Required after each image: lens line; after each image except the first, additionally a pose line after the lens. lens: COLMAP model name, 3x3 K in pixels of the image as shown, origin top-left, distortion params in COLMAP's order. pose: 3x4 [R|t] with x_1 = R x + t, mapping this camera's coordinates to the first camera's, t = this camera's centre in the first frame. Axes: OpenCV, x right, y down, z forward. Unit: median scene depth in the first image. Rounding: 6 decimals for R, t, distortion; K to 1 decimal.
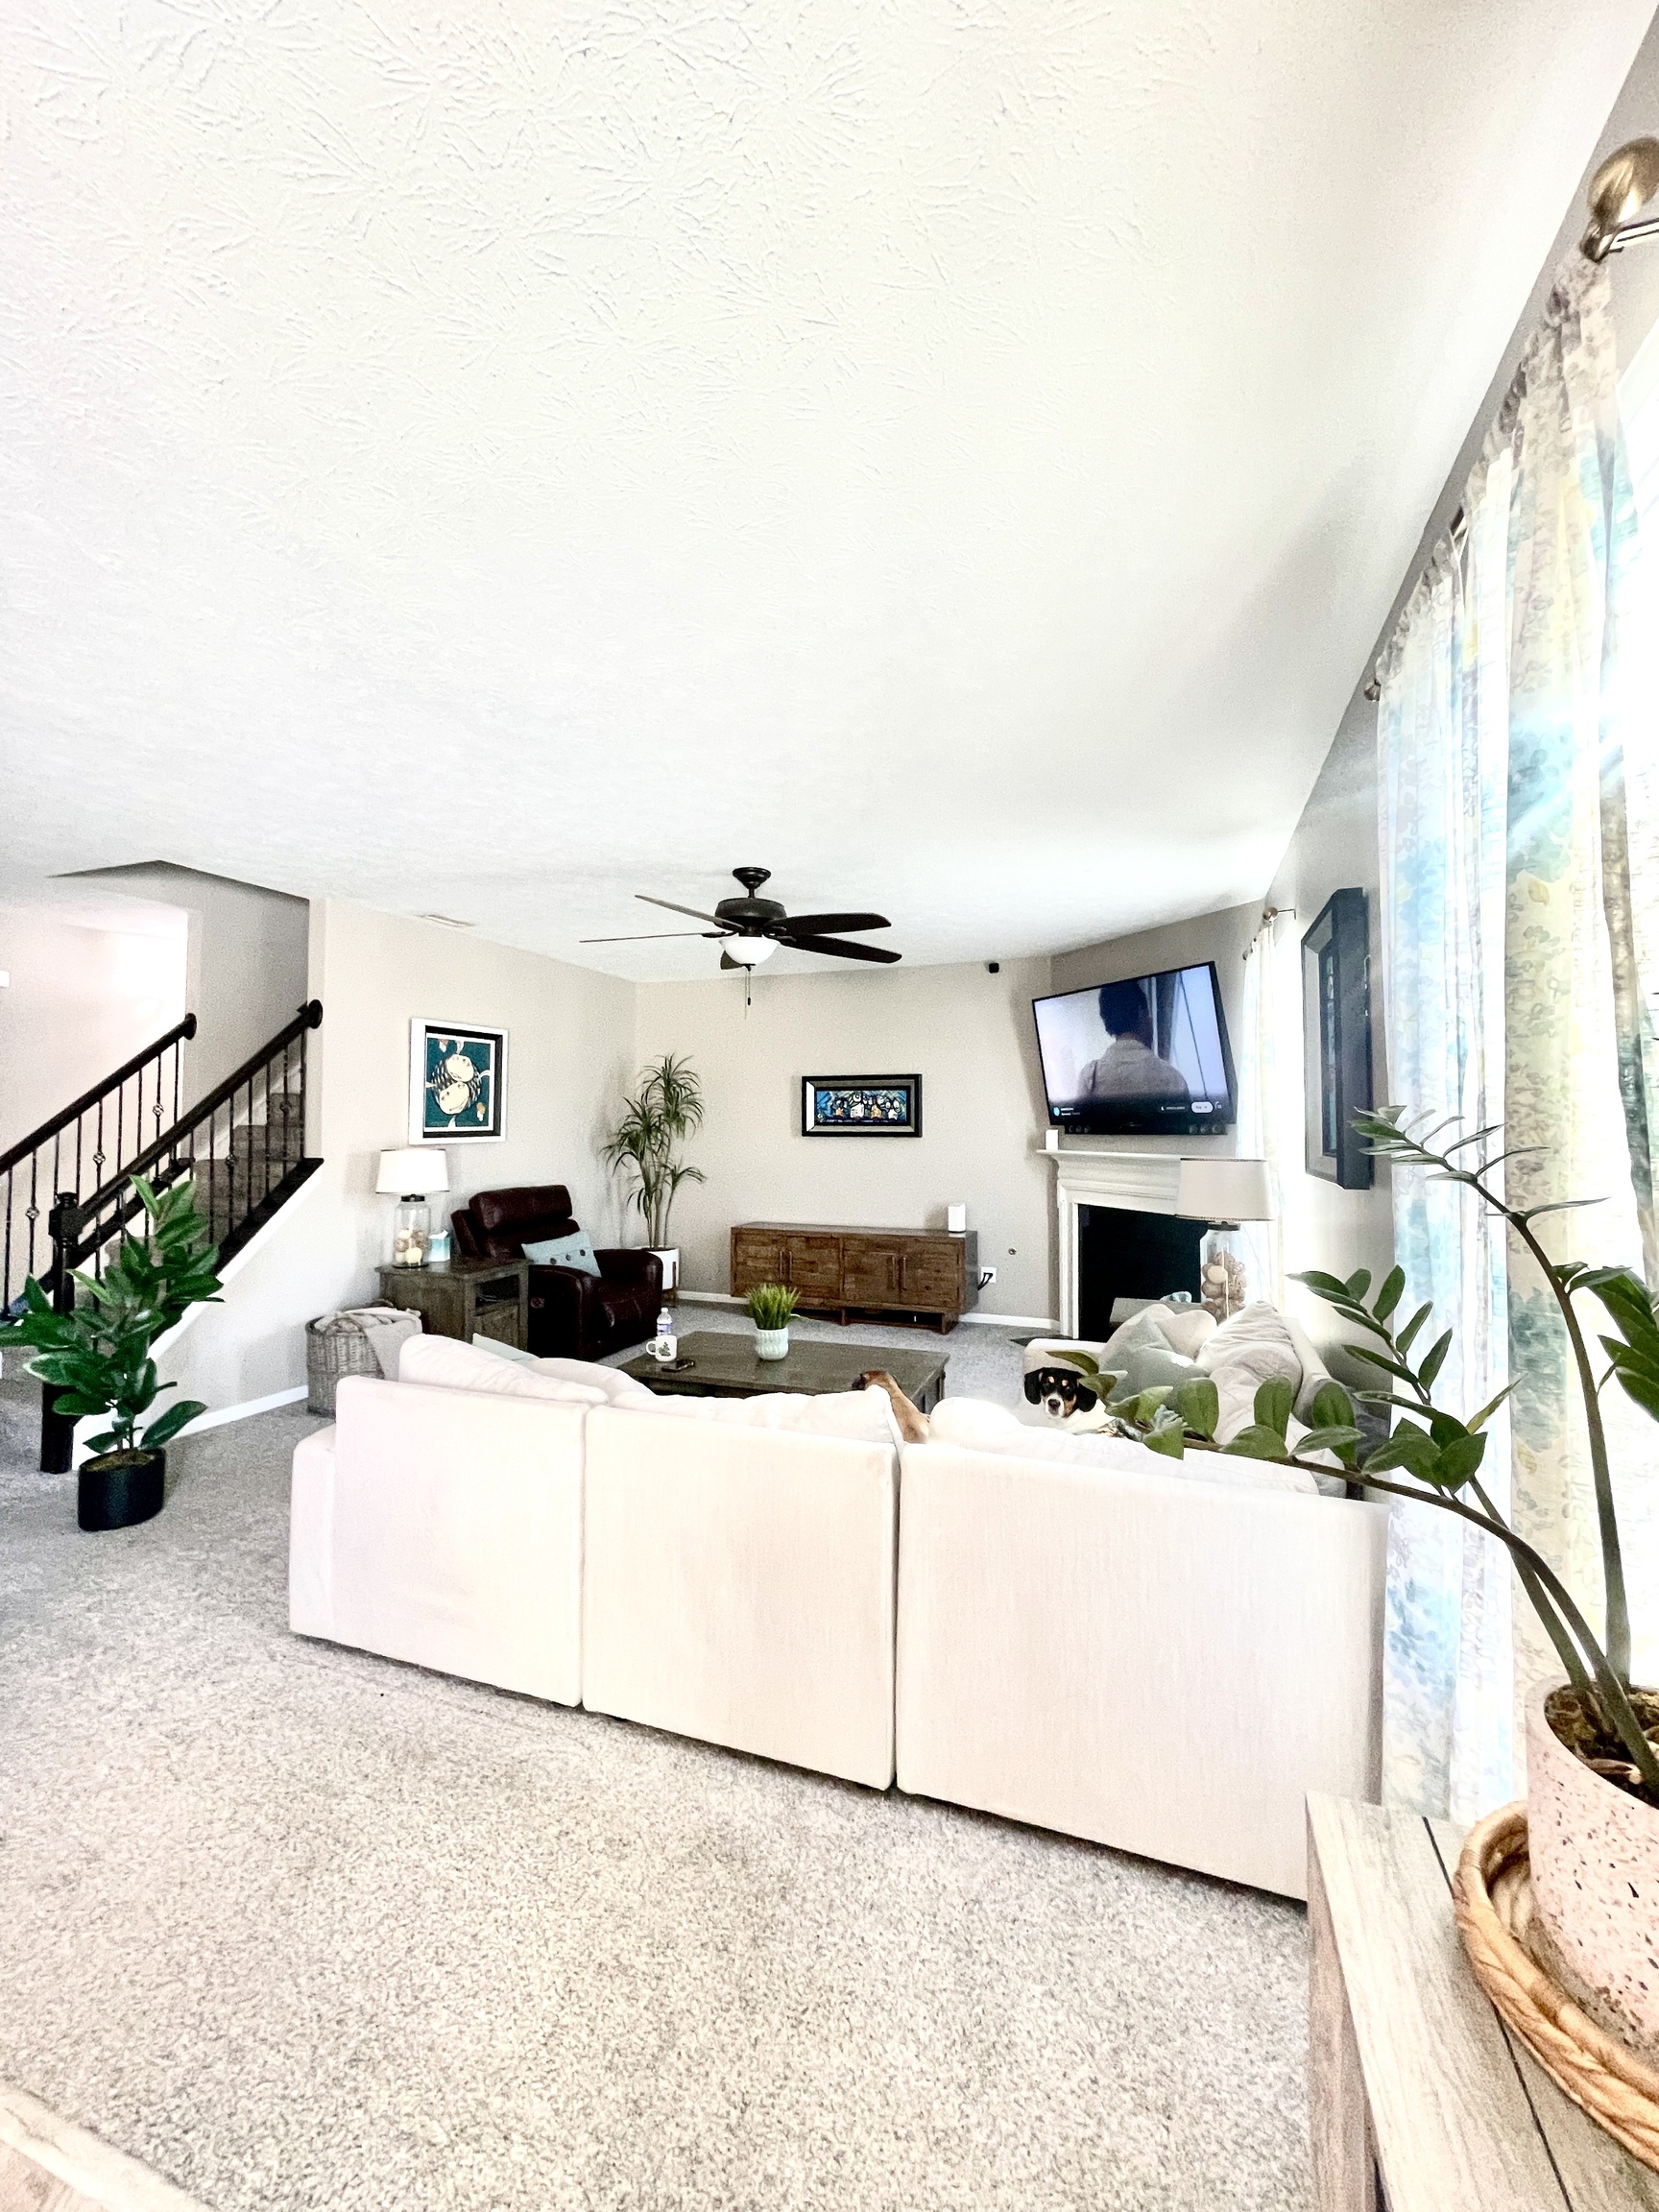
lens RADIAL K [[886.3, 0, 821.5], [0, 886.3, 1103.5], [0, 0, 1]] dist [0.000820, 0.000356]
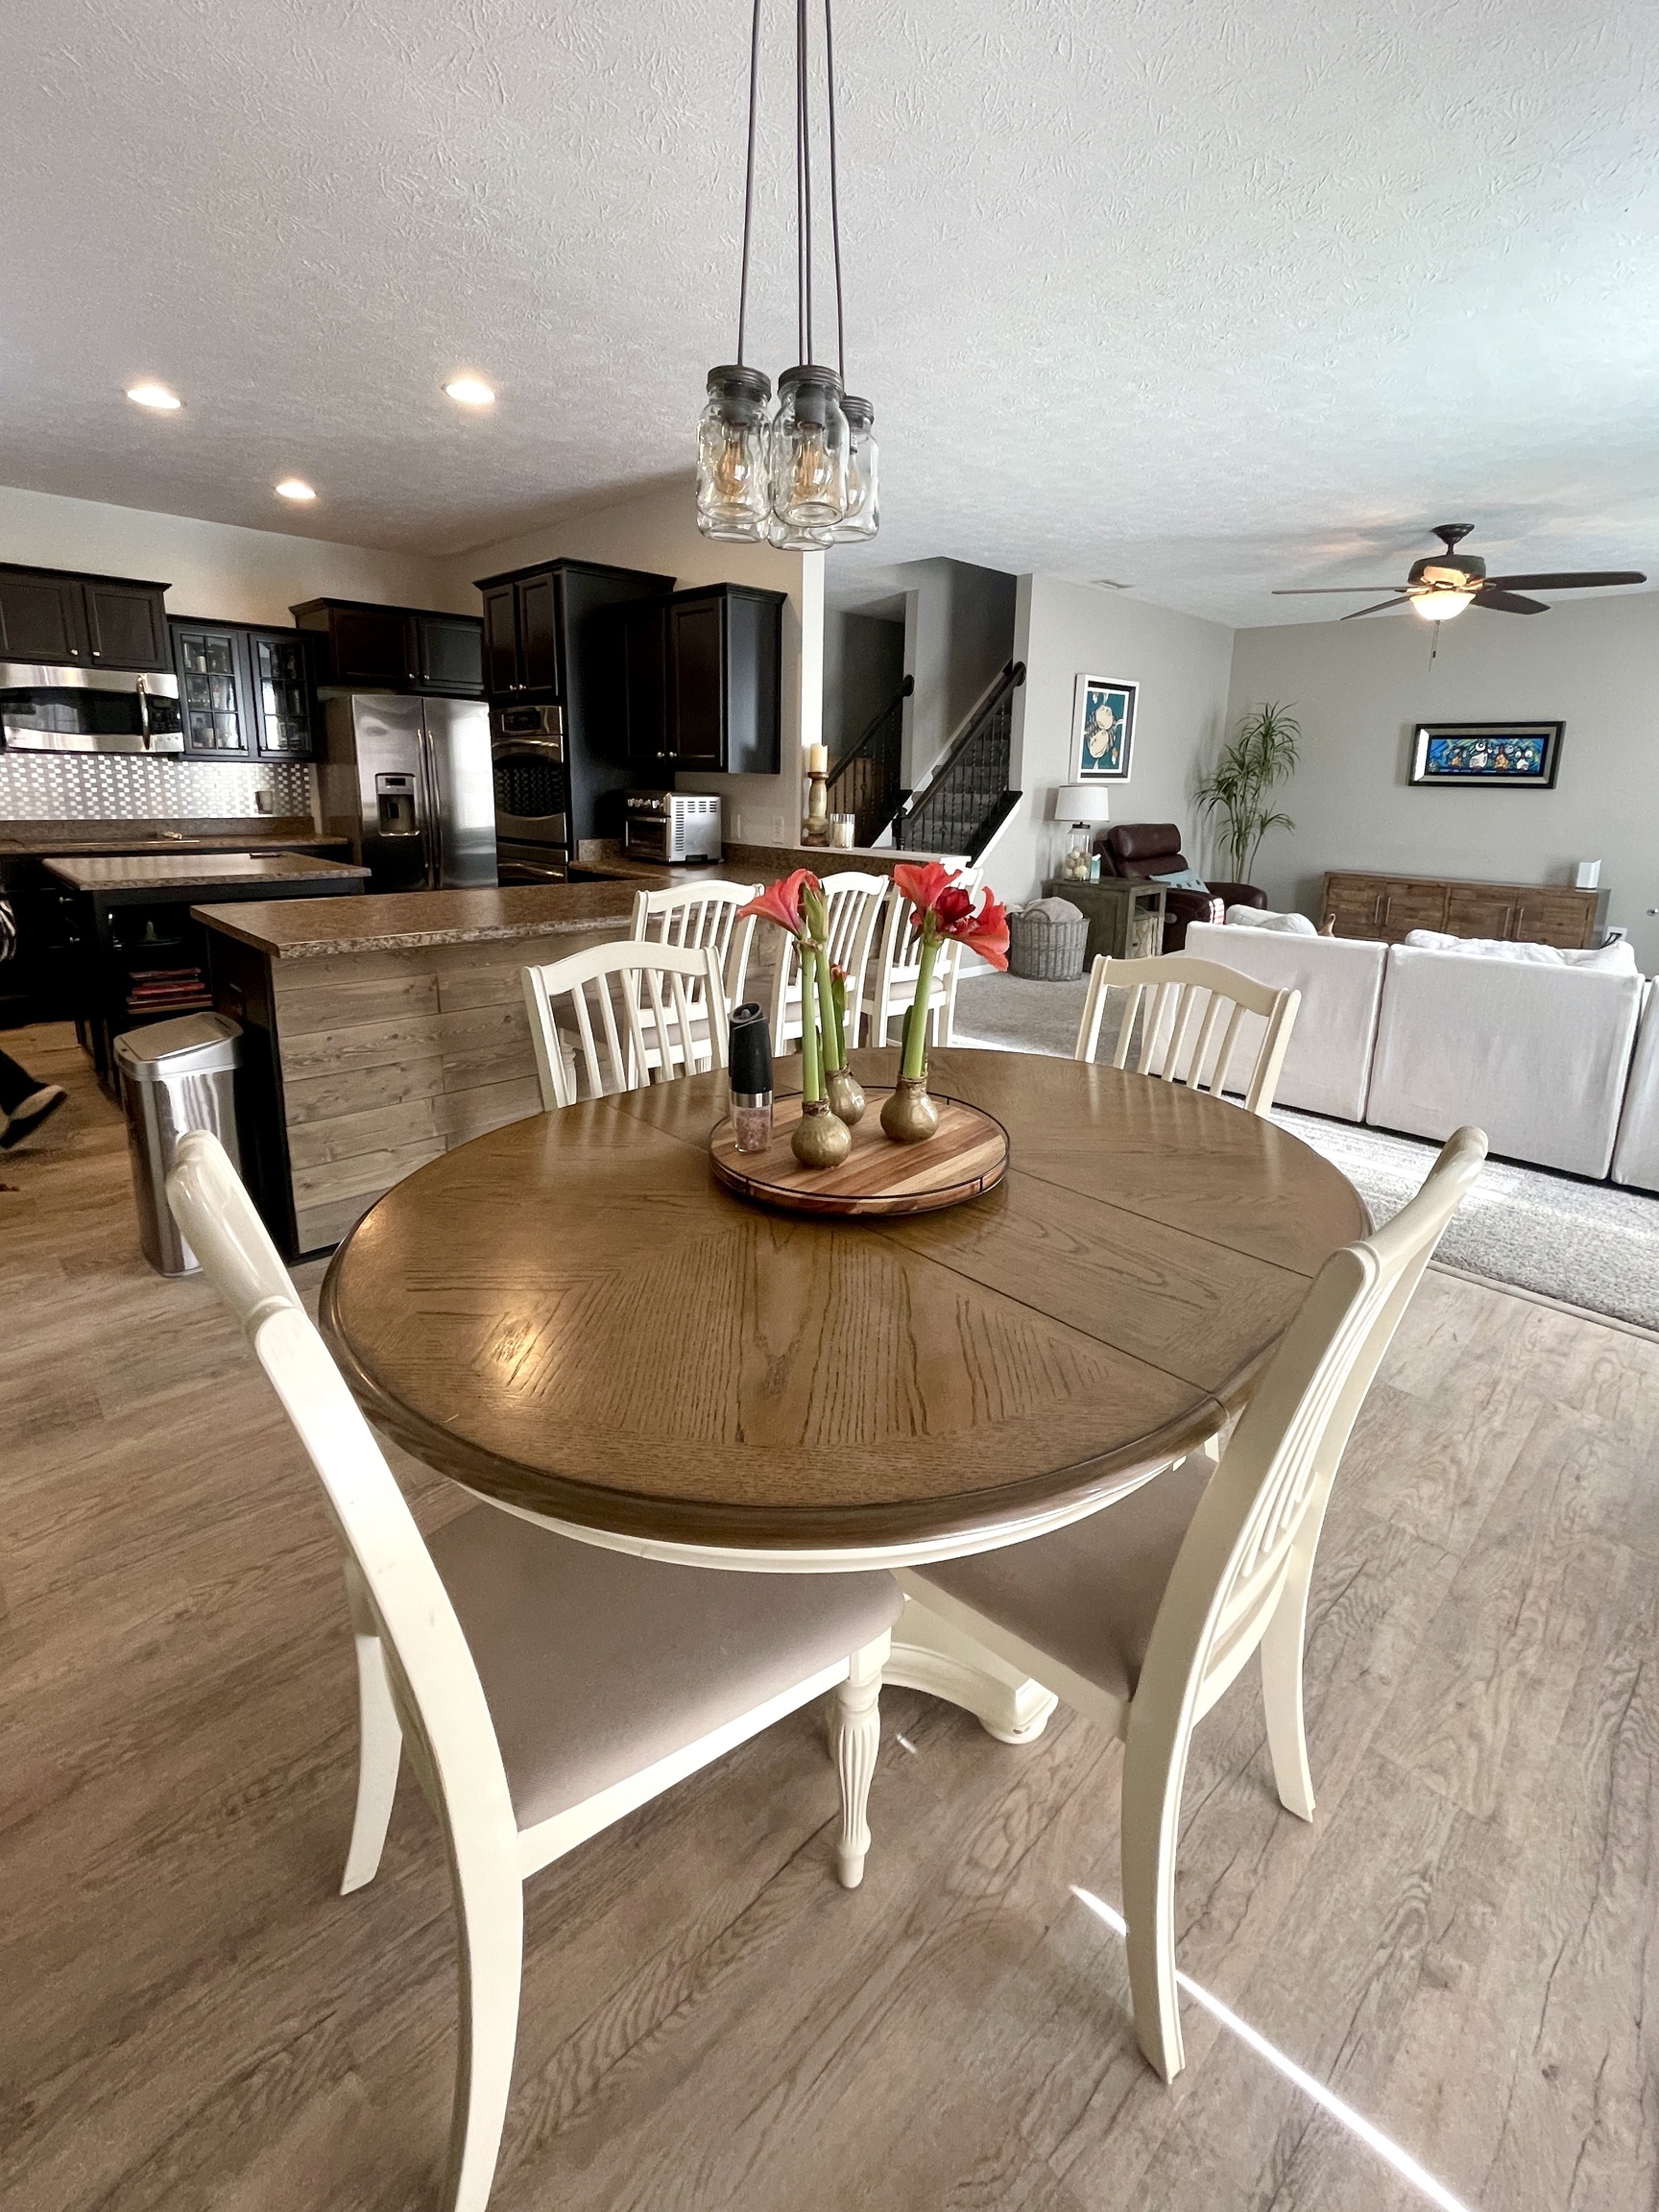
lens RADIAL K [[984.1, 0, 844.3], [0, 984.1, 980.3], [0, 0, 1]] dist [-0.005847, -0.000878]
pose [[0.910275, 0.101053, -0.401482, -0.146030], [-0.009429, 0.974562, 0.223919, 0.009565], [0.413897, -0.200042, 0.888072, -0.315284]]
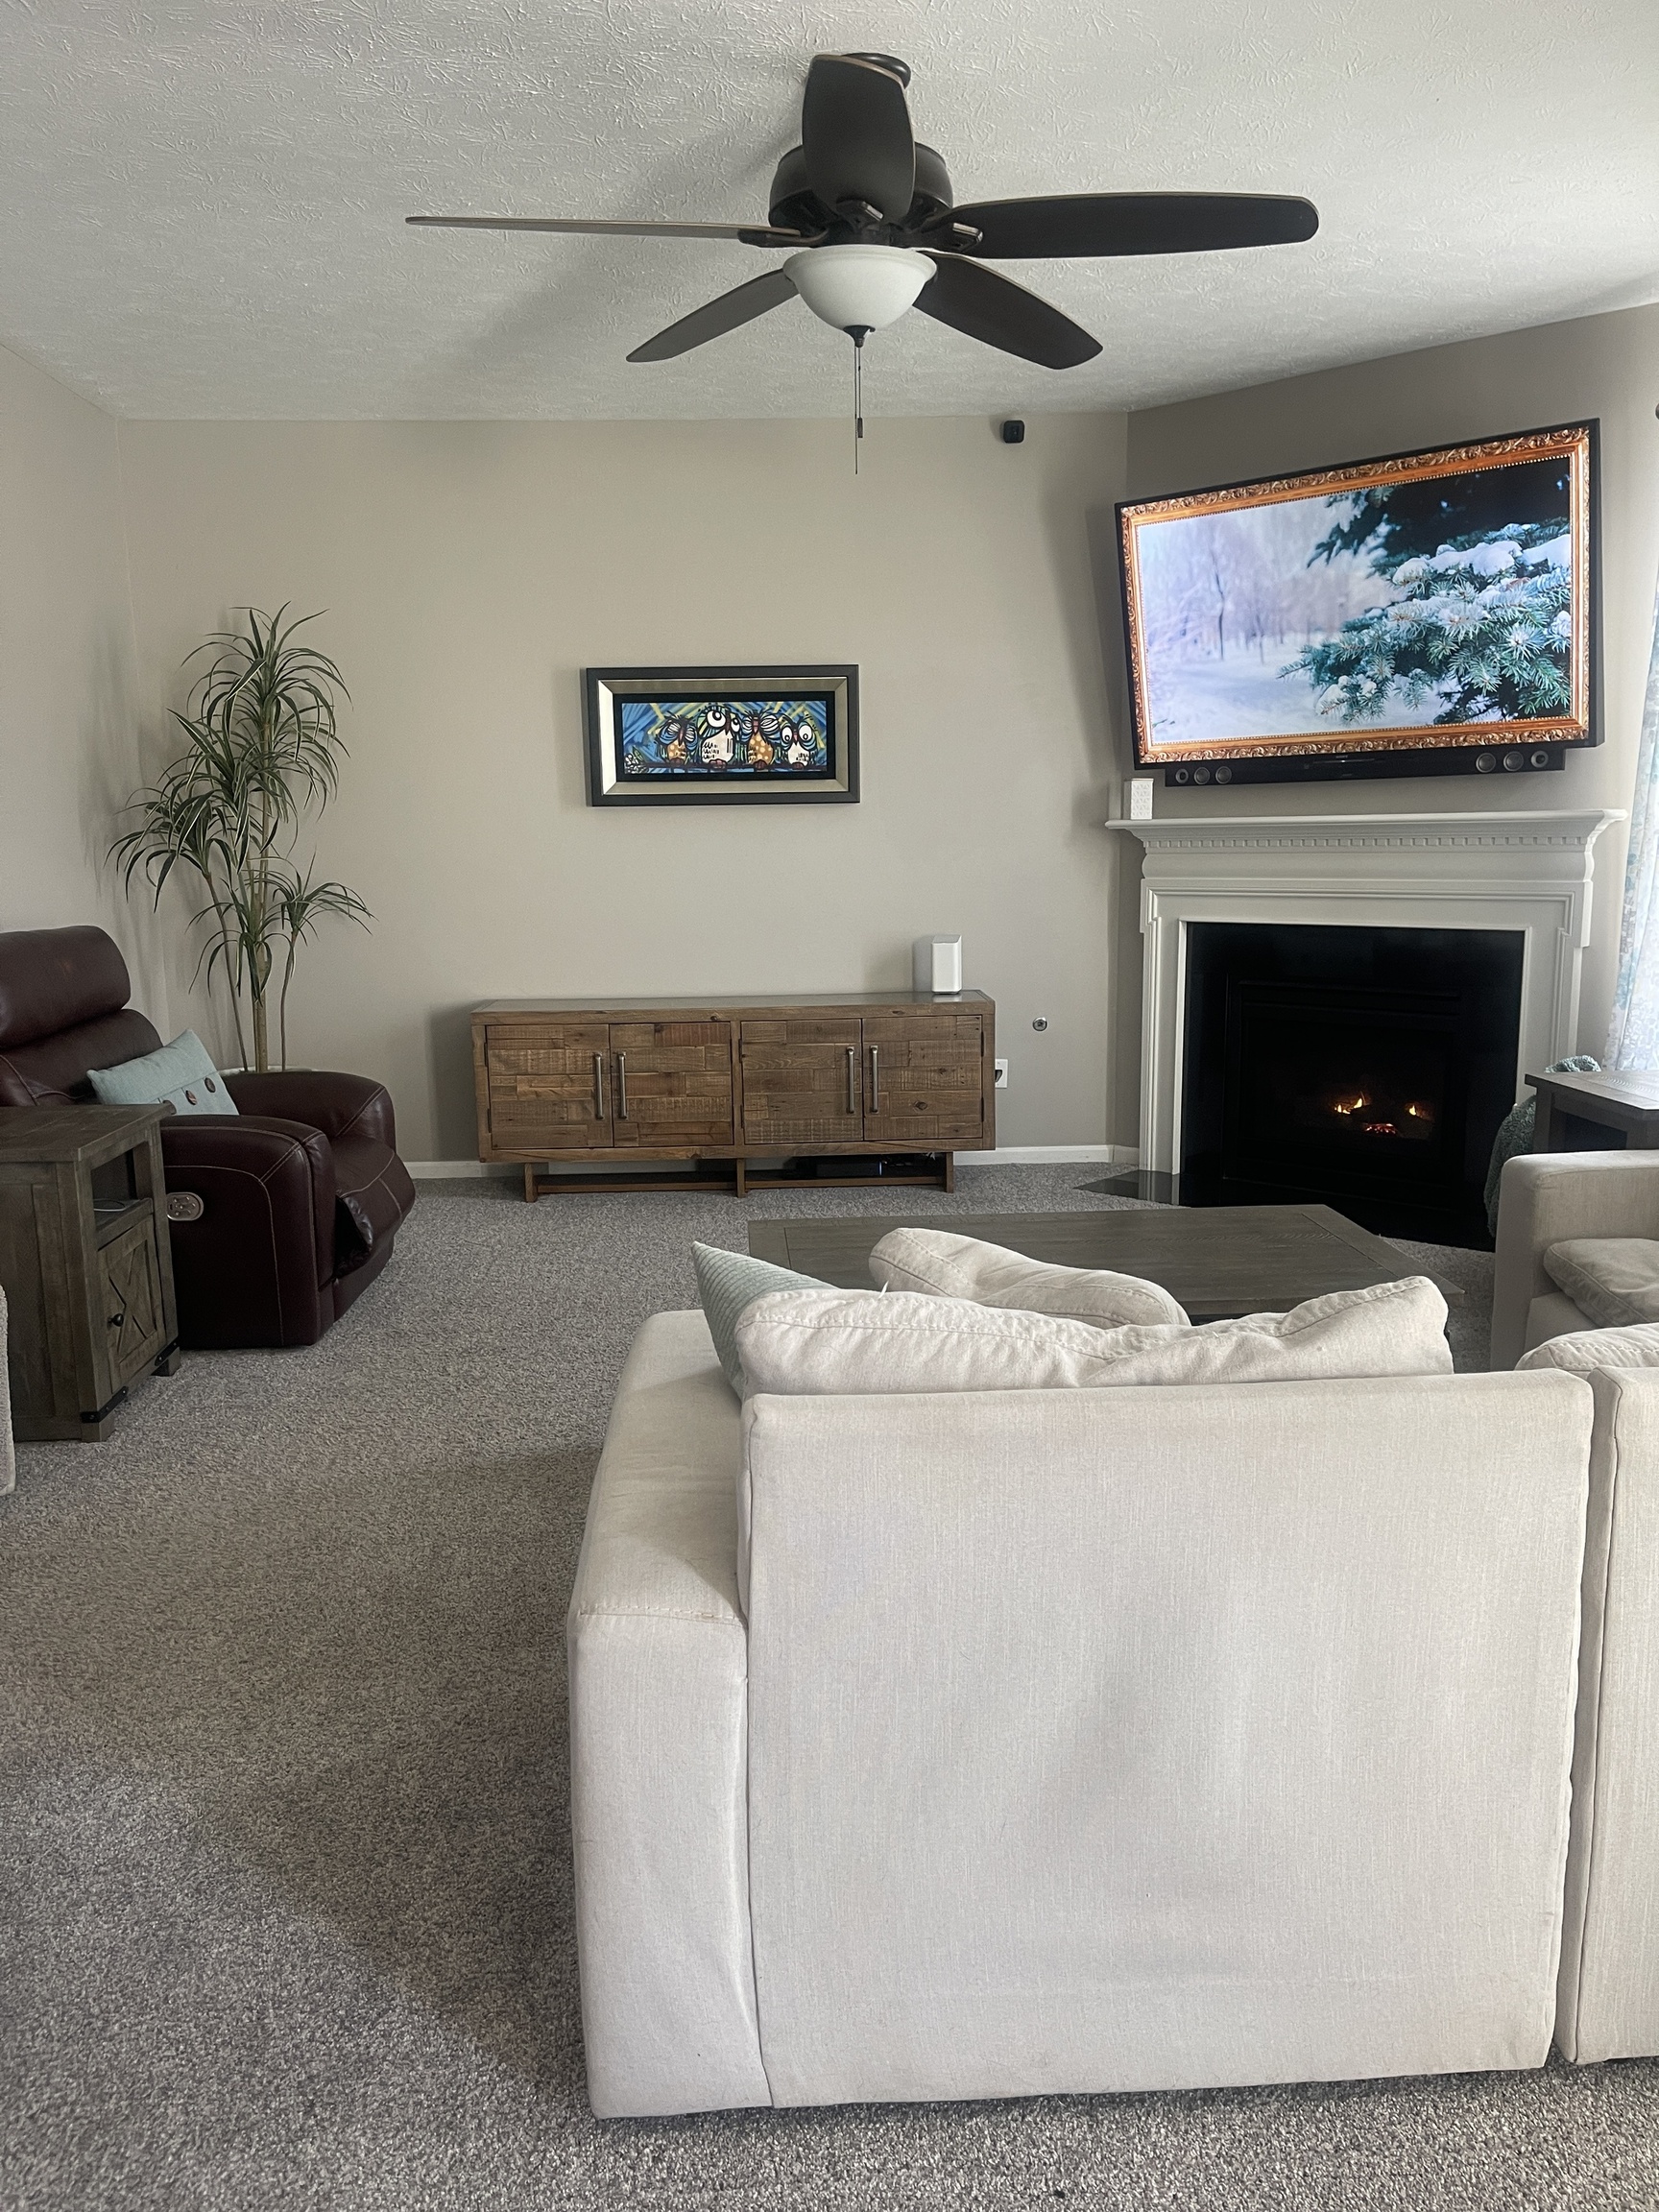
lens RADIAL K [[1671.5, 0, 861.4], [0, 1671.5, 1164.1], [0, 0, 1]] dist [0.032046, -0.014849]
pose [[0.913270, -0.095159, 0.396085, -0.275633], [0.006961, 0.975836, 0.218392, 0.032207], [-0.407296, -0.196694, 0.891864, 0.154349]]
